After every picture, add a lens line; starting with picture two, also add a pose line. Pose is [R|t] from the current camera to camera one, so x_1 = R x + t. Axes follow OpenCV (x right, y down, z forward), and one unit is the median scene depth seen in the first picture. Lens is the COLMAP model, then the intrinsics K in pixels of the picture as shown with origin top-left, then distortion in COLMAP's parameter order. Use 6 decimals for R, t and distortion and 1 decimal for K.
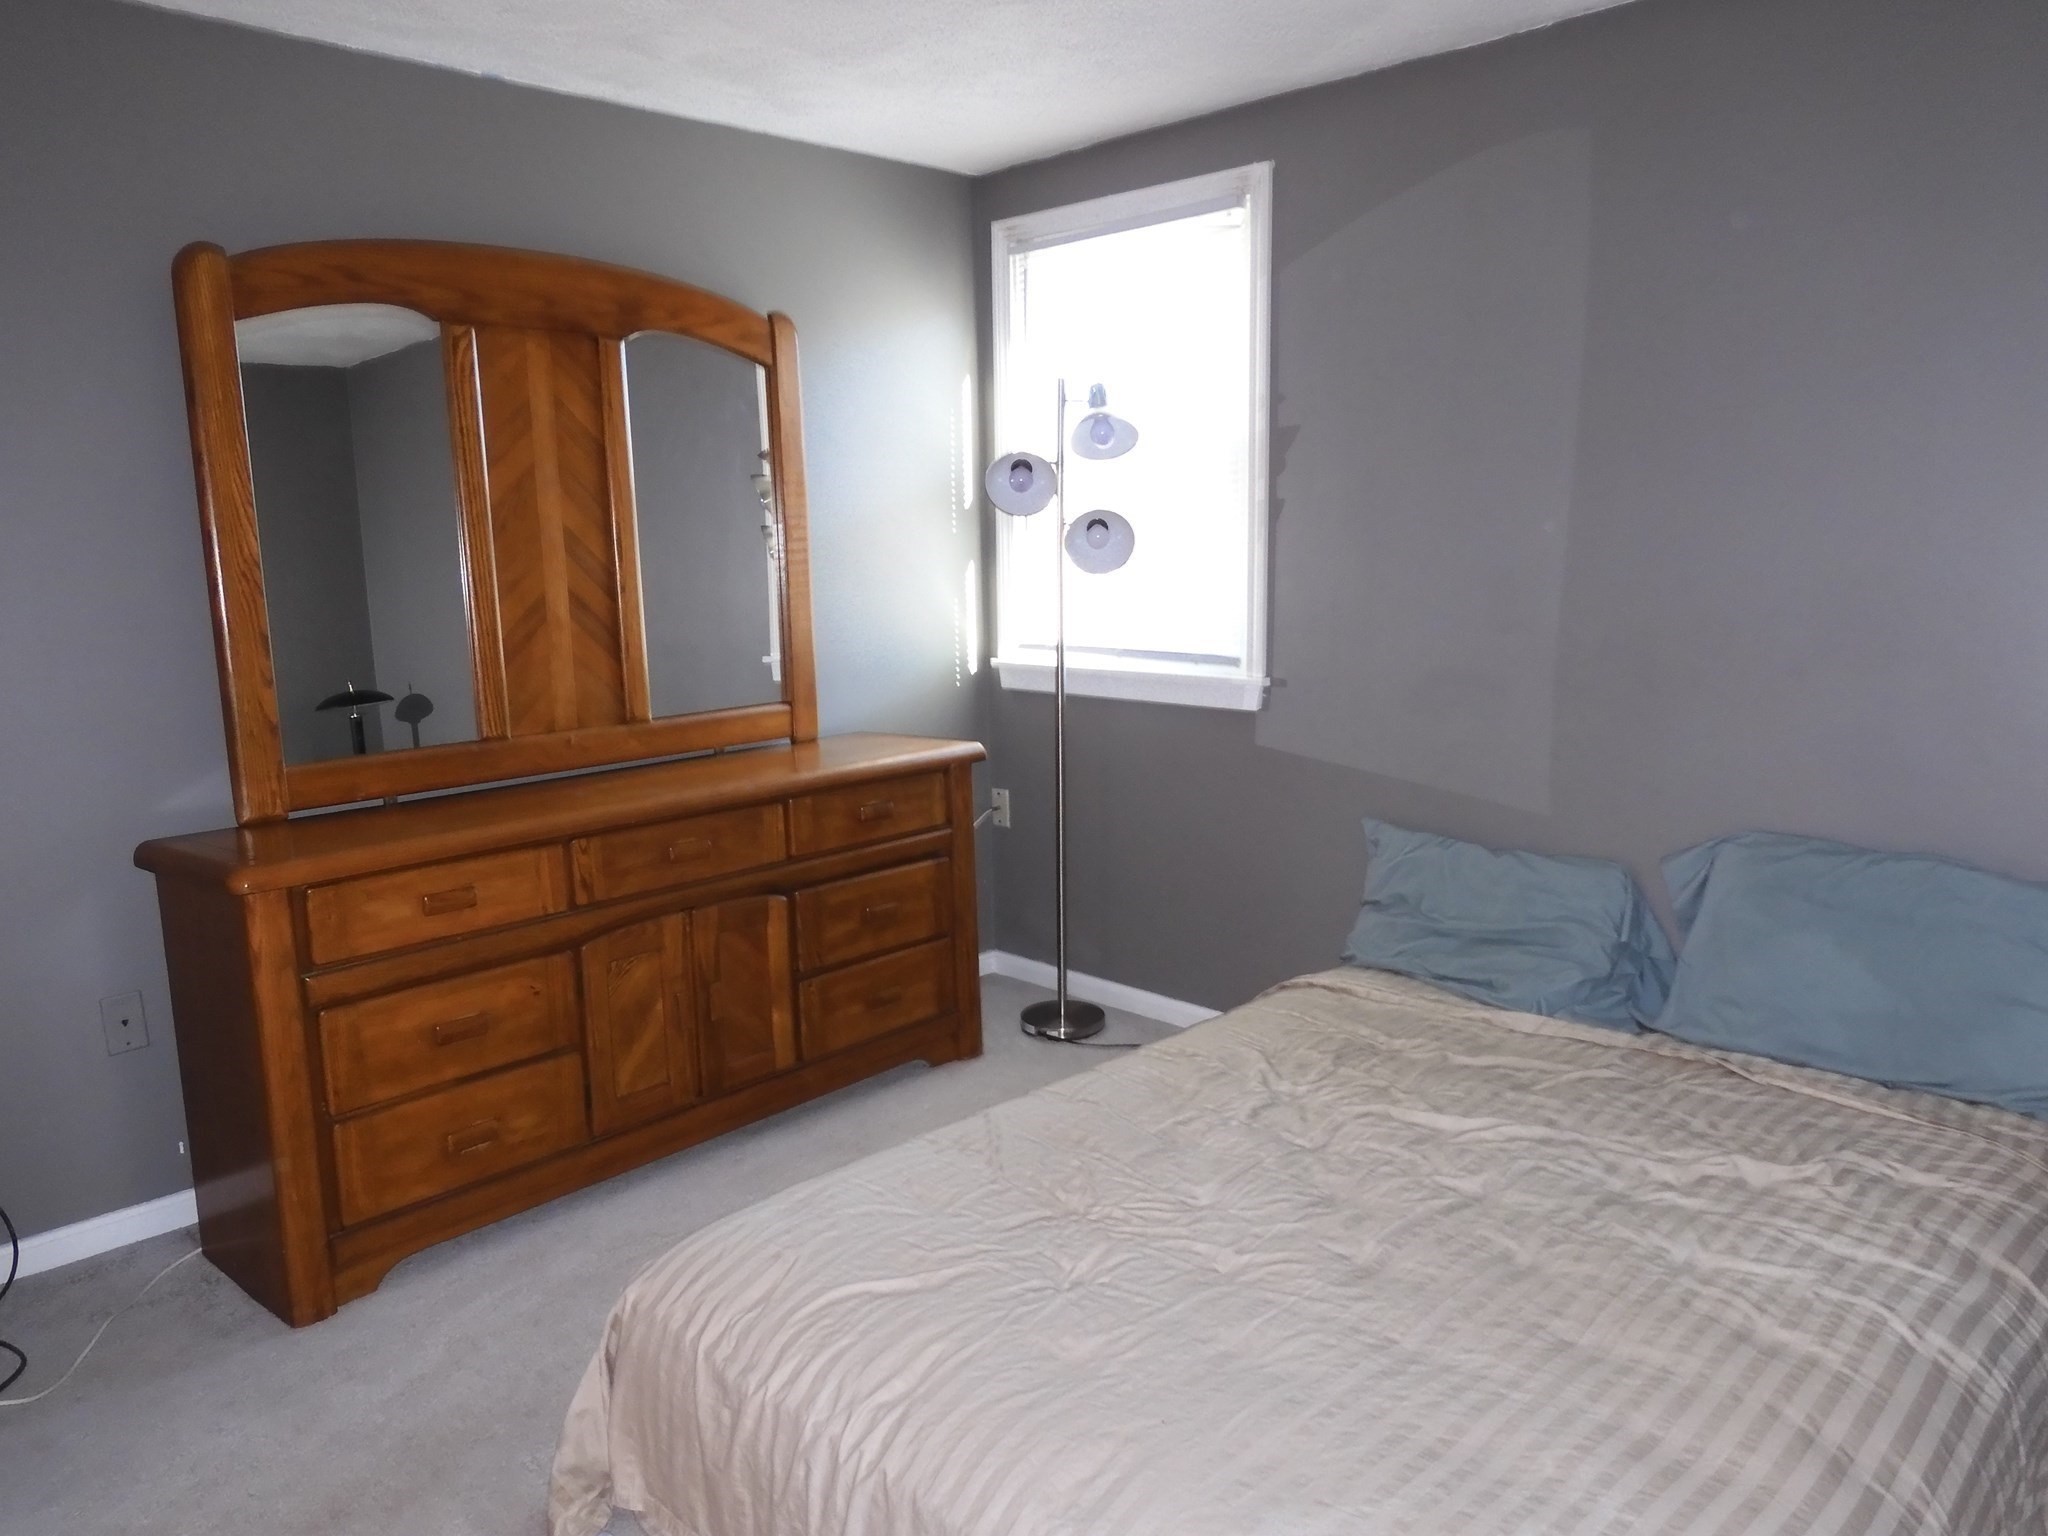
lens RADIAL K [[1475.4, 0, 1023.6], [0, 1475.4, 780.6], [0, 0, 1]] dist [0.003997, 0.011288]
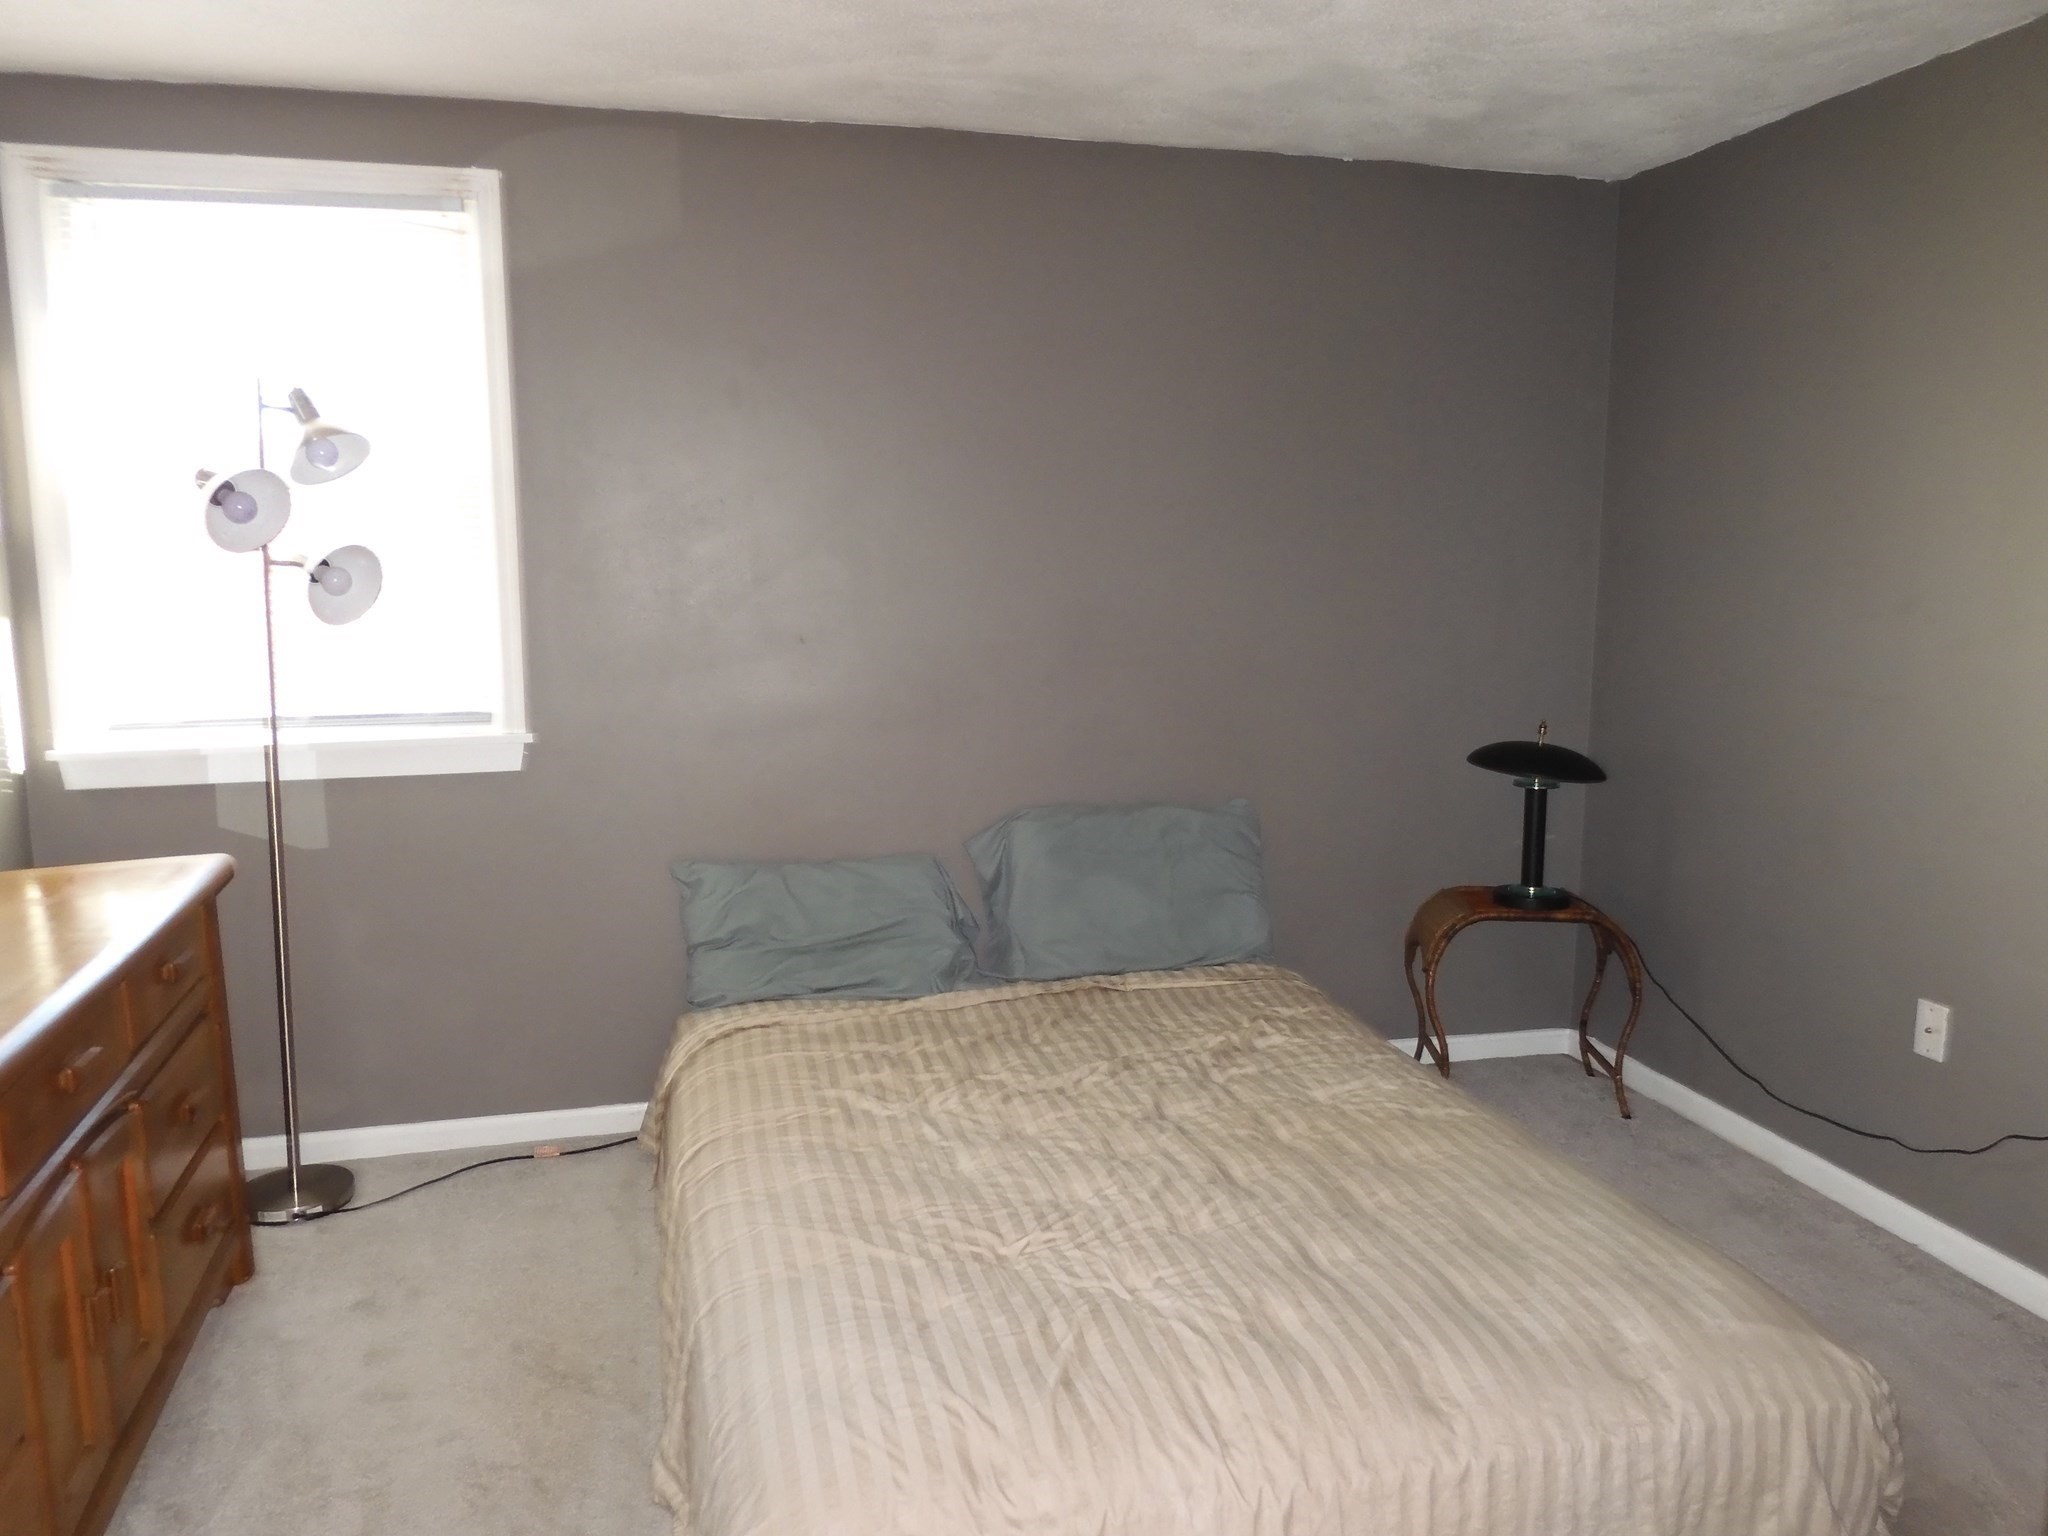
lens RADIAL K [[1475.4, 0, 1023.6], [0, 1475.4, 755.6], [0, 0, 1]] dist [0.003997, 0.011288]
pose [[0.521239, -0.107855, 0.846568, -0.464564], [0.148818, 0.988270, 0.034279, -0.042761], [-0.840335, 0.108117, 0.531176, 0.272429]]
